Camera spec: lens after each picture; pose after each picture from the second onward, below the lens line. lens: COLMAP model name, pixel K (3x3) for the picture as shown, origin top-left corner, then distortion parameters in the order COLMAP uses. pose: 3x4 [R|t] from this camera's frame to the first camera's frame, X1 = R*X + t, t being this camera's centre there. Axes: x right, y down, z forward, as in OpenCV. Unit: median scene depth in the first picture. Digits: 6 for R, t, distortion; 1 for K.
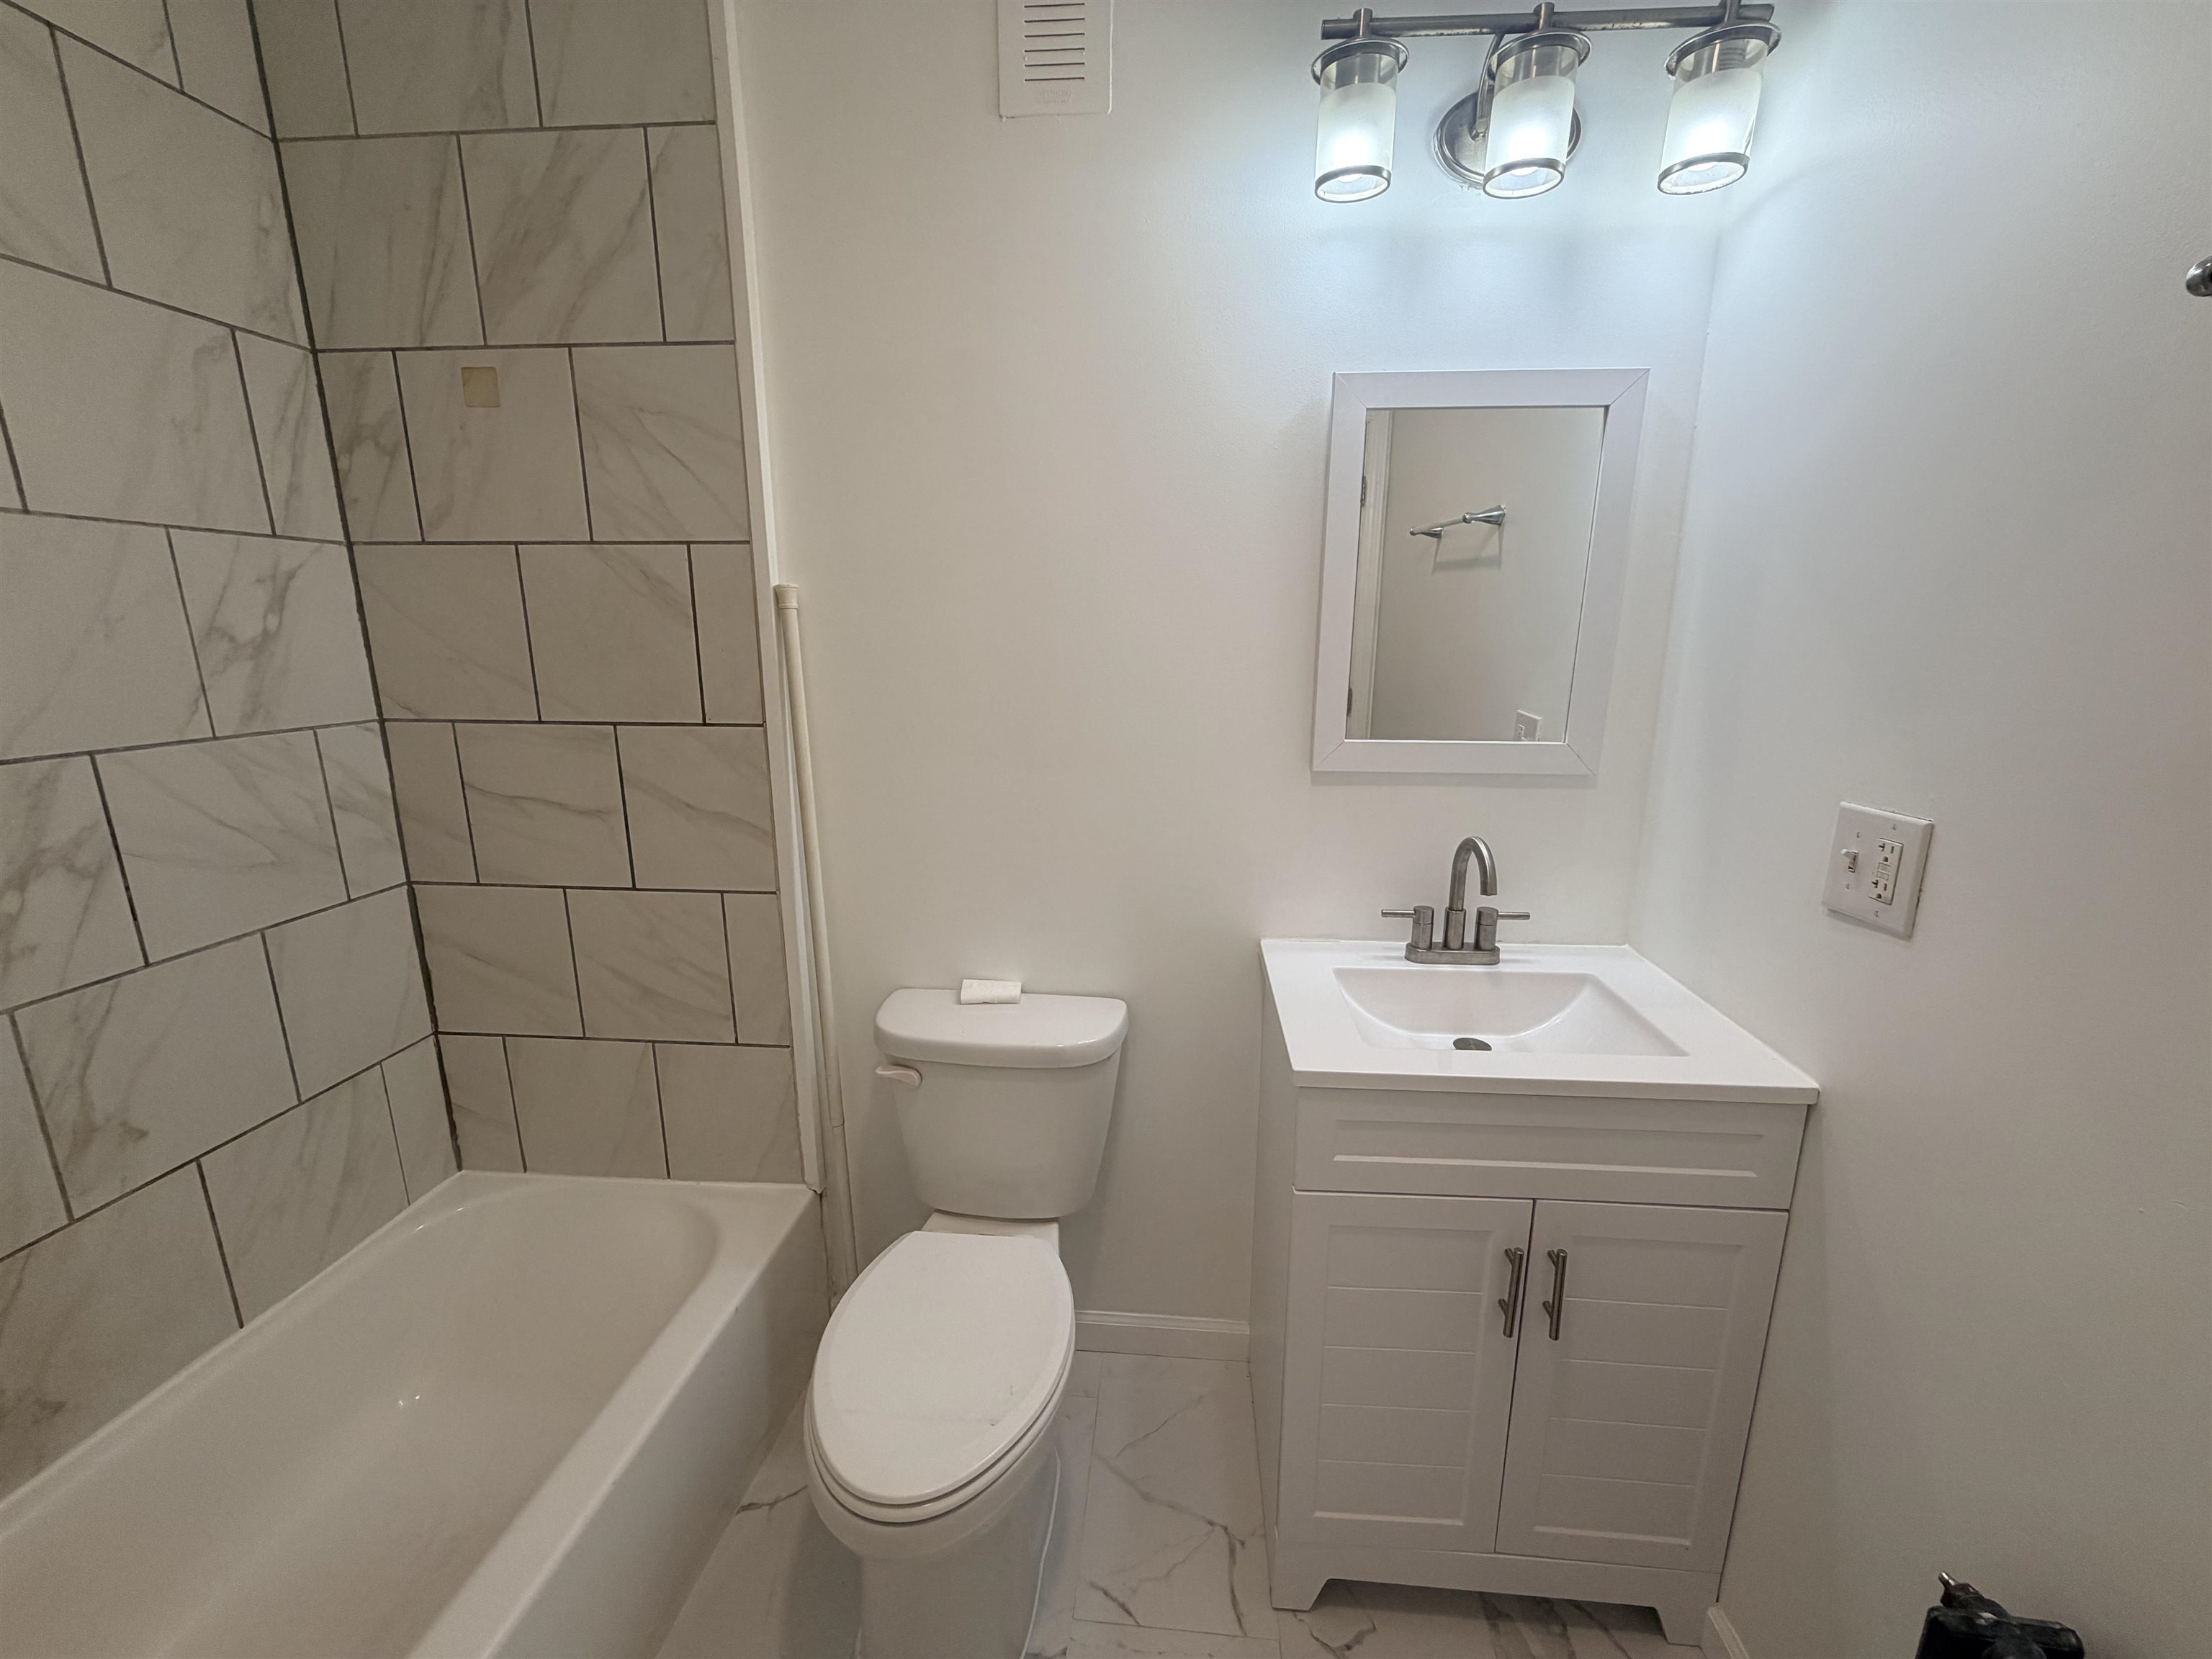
lens RADIAL K [[889.6, 0, 1106.0], [0, 889.6, 829.5], [0, 0, 1]] dist [-0.002384, -0.000525]
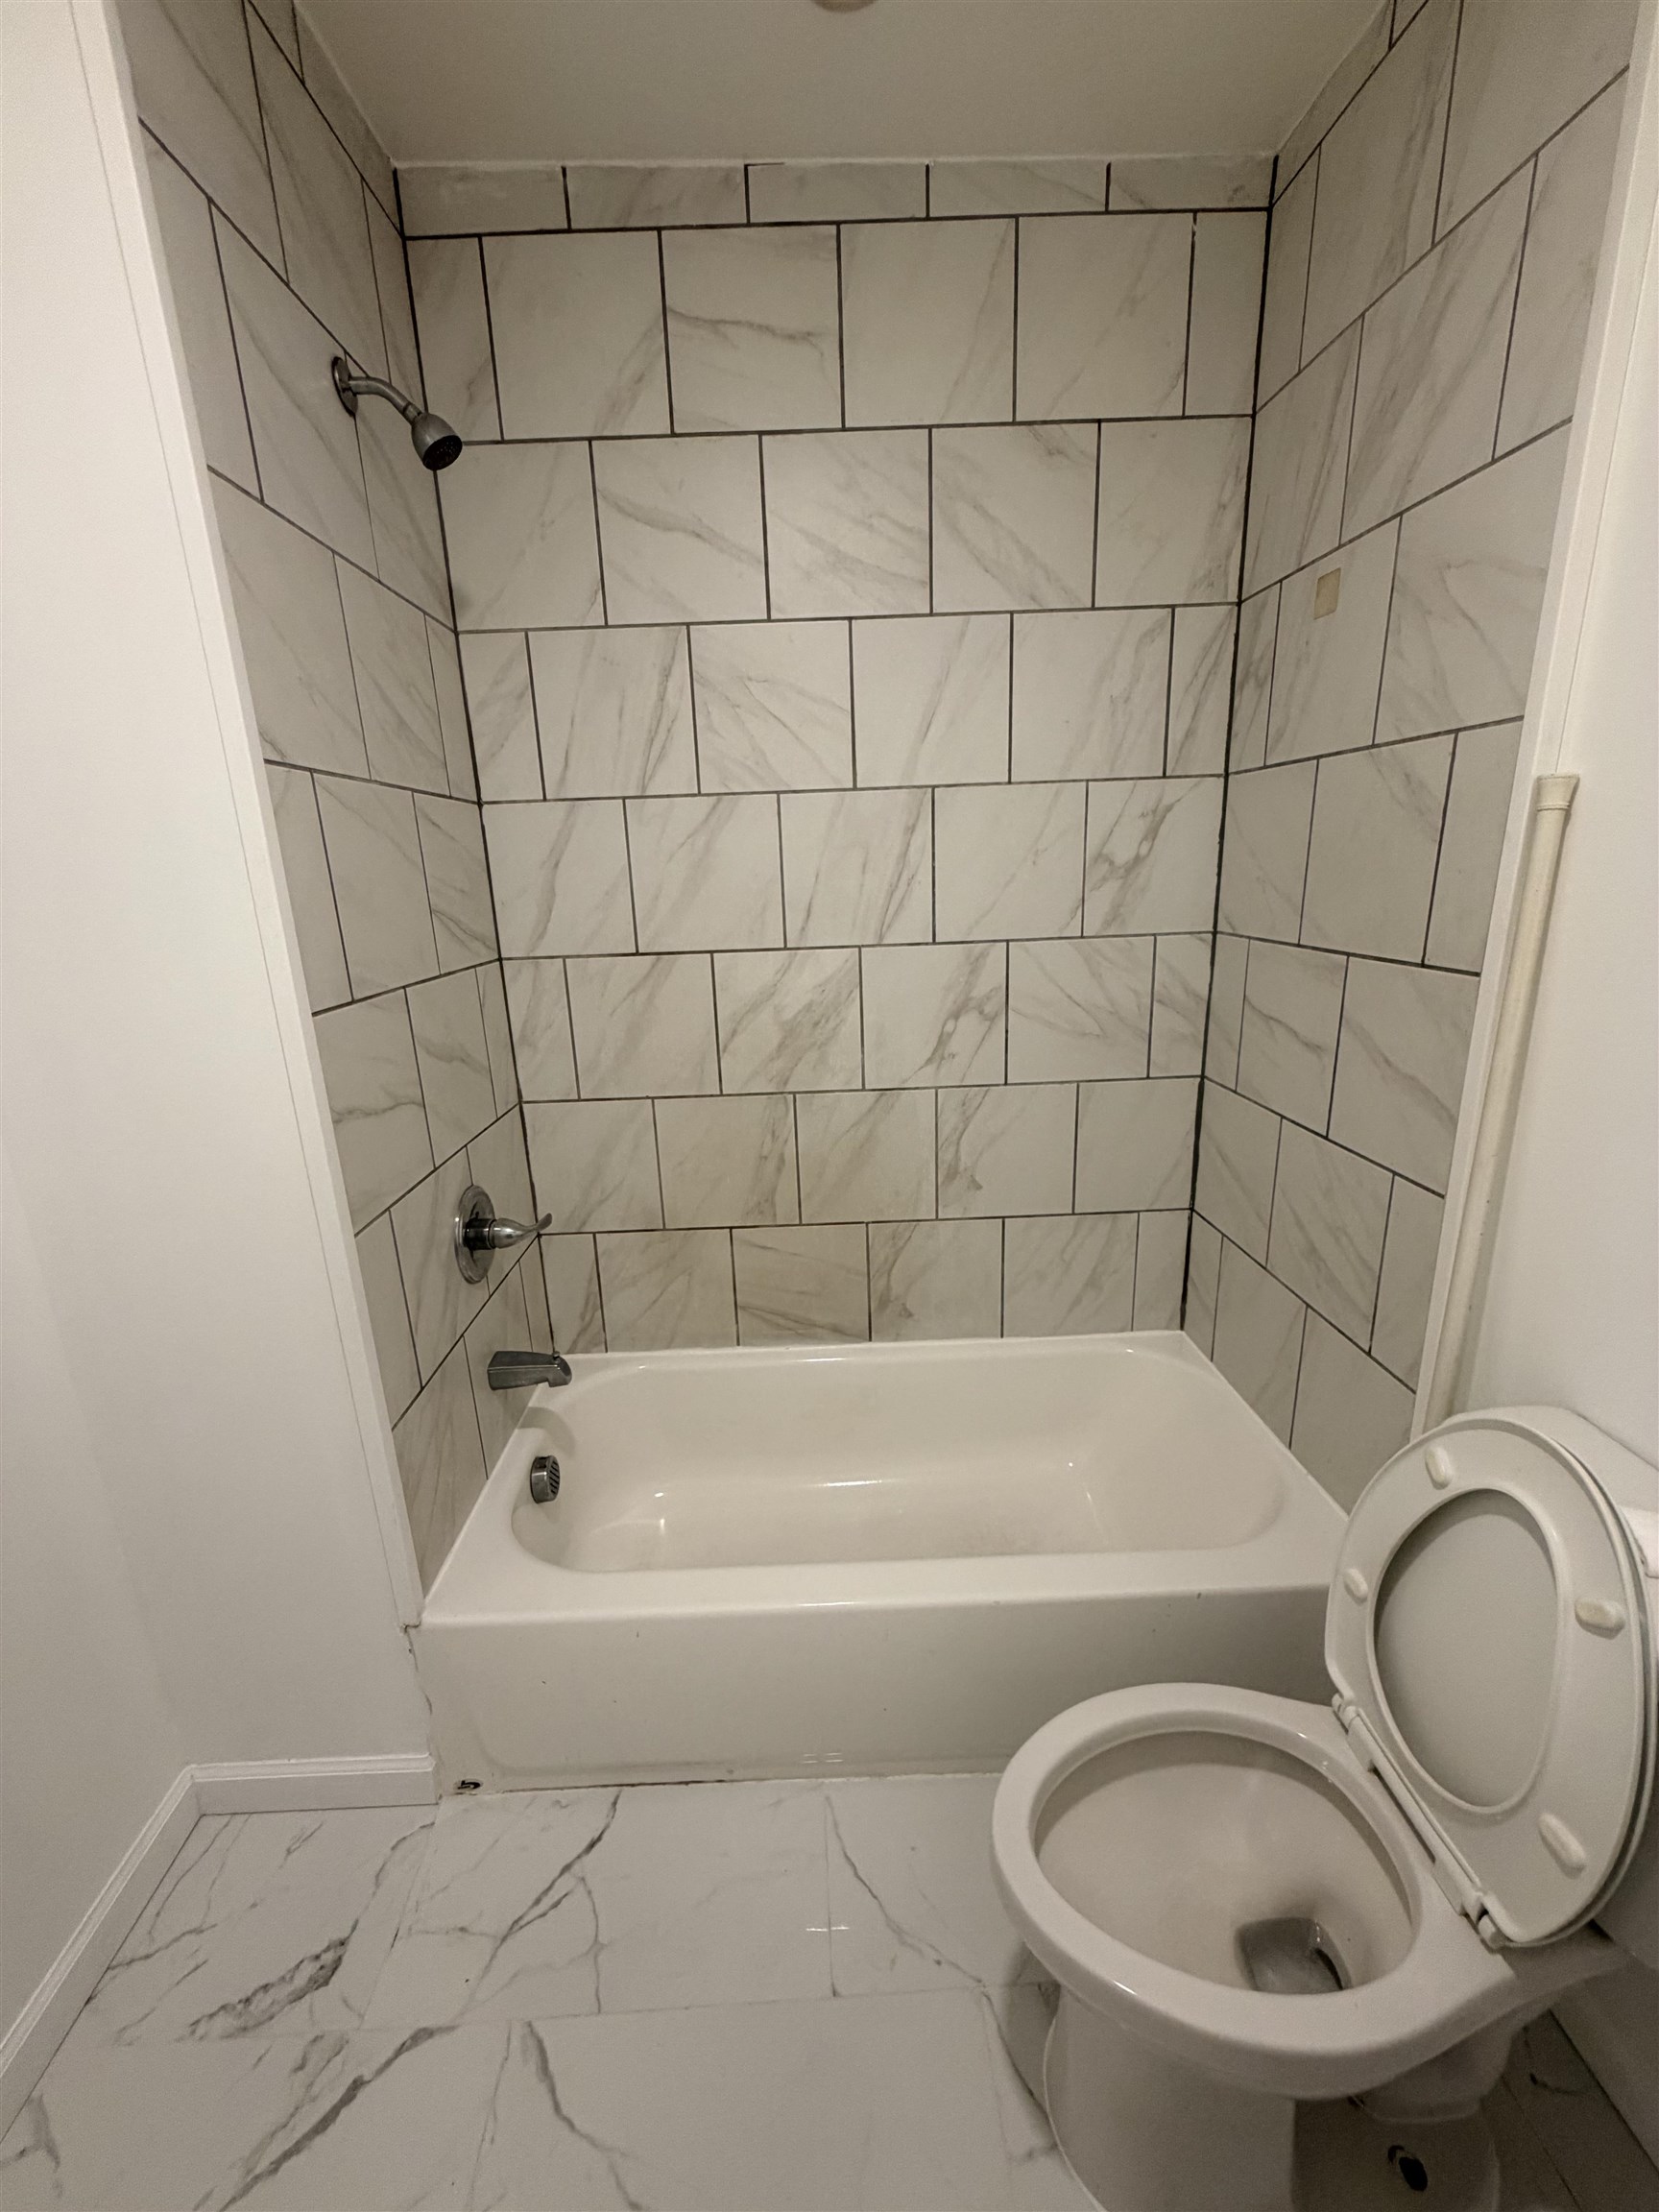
lens RADIAL K [[889.6, 0, 829.5], [0, 889.6, 1106.0], [0, 0, 1]] dist [-0.002384, -0.000525]
pose [[0.127425, 0.254595, -0.958616, 0.296323], [-0.182511, 0.956010, 0.229642, -0.090035], [0.974912, 0.145696, 0.168286, 0.394647]]
